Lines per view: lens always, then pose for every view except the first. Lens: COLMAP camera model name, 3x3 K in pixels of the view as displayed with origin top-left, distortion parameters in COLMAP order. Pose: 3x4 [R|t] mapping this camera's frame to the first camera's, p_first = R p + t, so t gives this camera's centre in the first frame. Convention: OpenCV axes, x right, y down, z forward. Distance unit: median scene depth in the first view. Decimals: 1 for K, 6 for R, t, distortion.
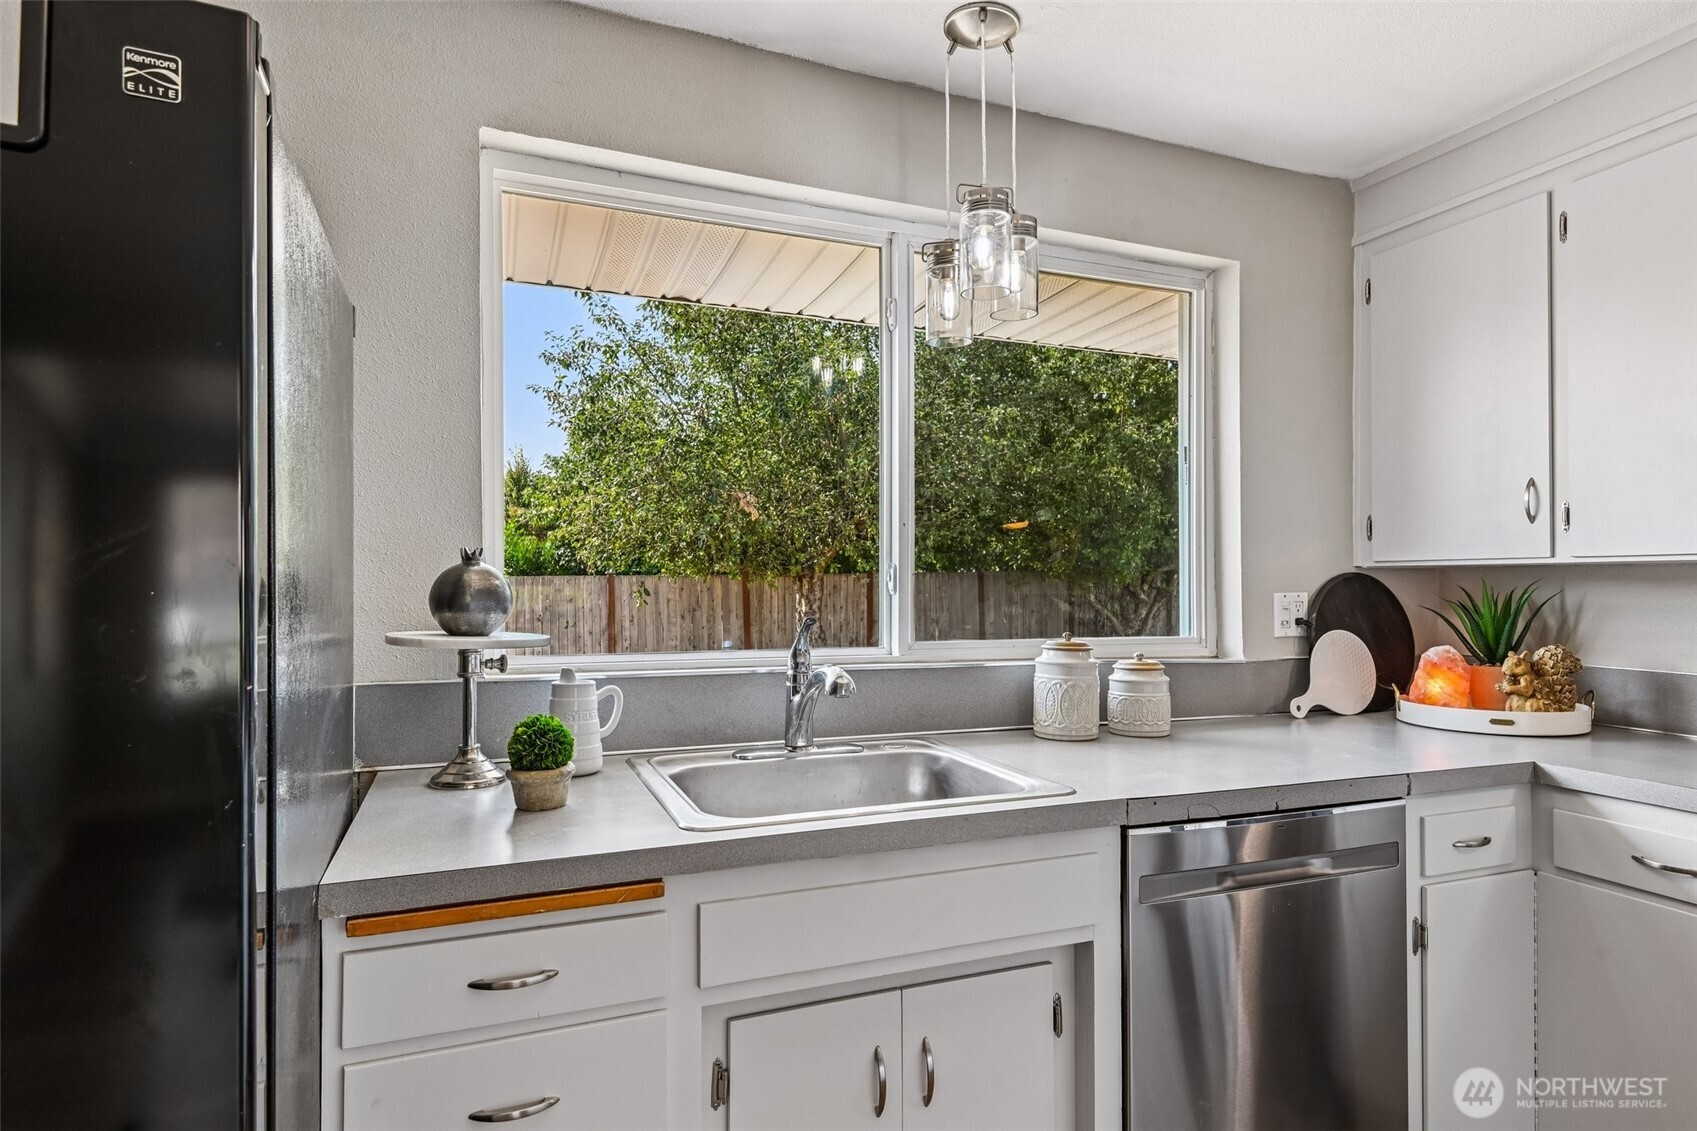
lens RADIAL K [[934.6, 0, 854.6], [0, 934.6, 574.6], [0, 0, 1]] dist [0.018904, -0.013447]
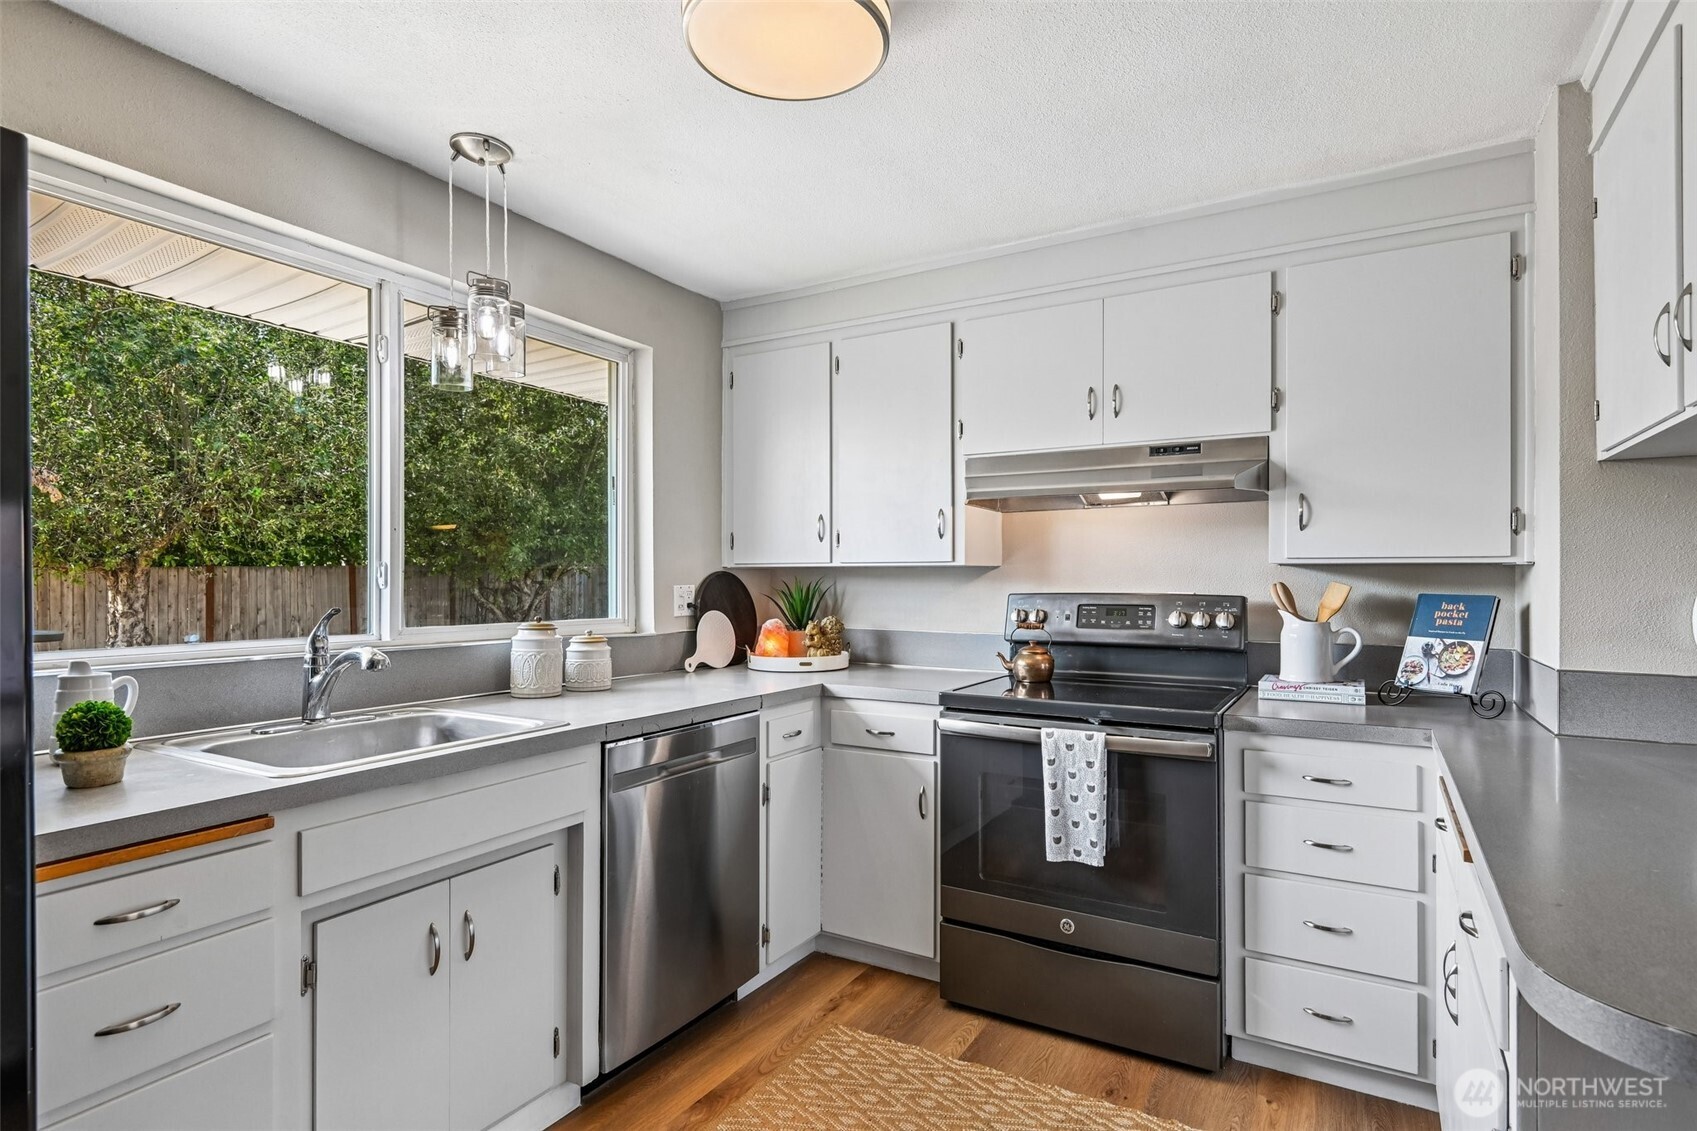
lens RADIAL K [[889.2, 0, 848.5], [0, 889.2, 565.5], [0, 0, 1]] dist [0.003249, 0.000608]
pose [[0.787429, 0.007835, 0.616355, -0.193694], [-0.005184, 0.999968, -0.006088, -0.004091], [-0.616383, 0.001599, 0.787445, -0.246019]]
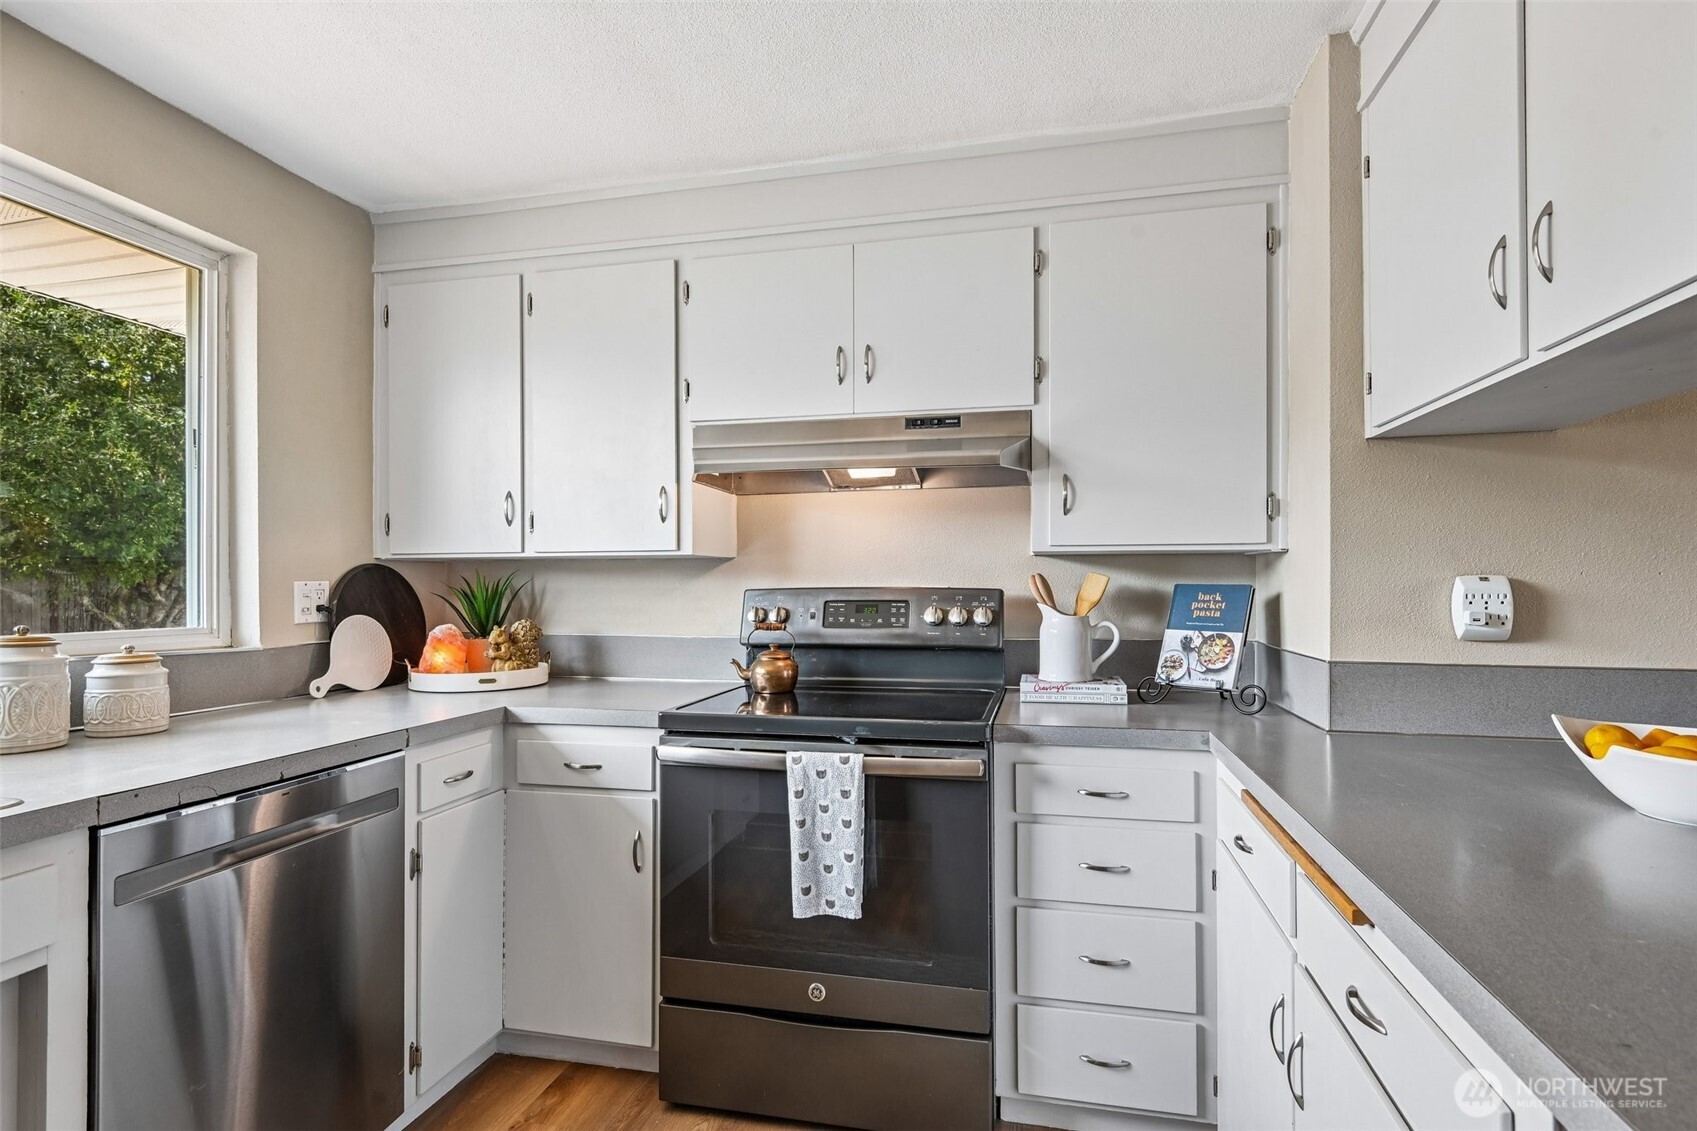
lens RADIAL K [[857.0, 0, 849.1], [0, 857.0, 577.4], [0, 0, 1]] dist [0.020882, -0.012703]
pose [[0.566531, 0.002699, 0.824036, 0.006331], [-0.003152, 0.999994, -0.001109, 0.015798], [-0.824034, -0.001969, 0.566536, -0.059824]]
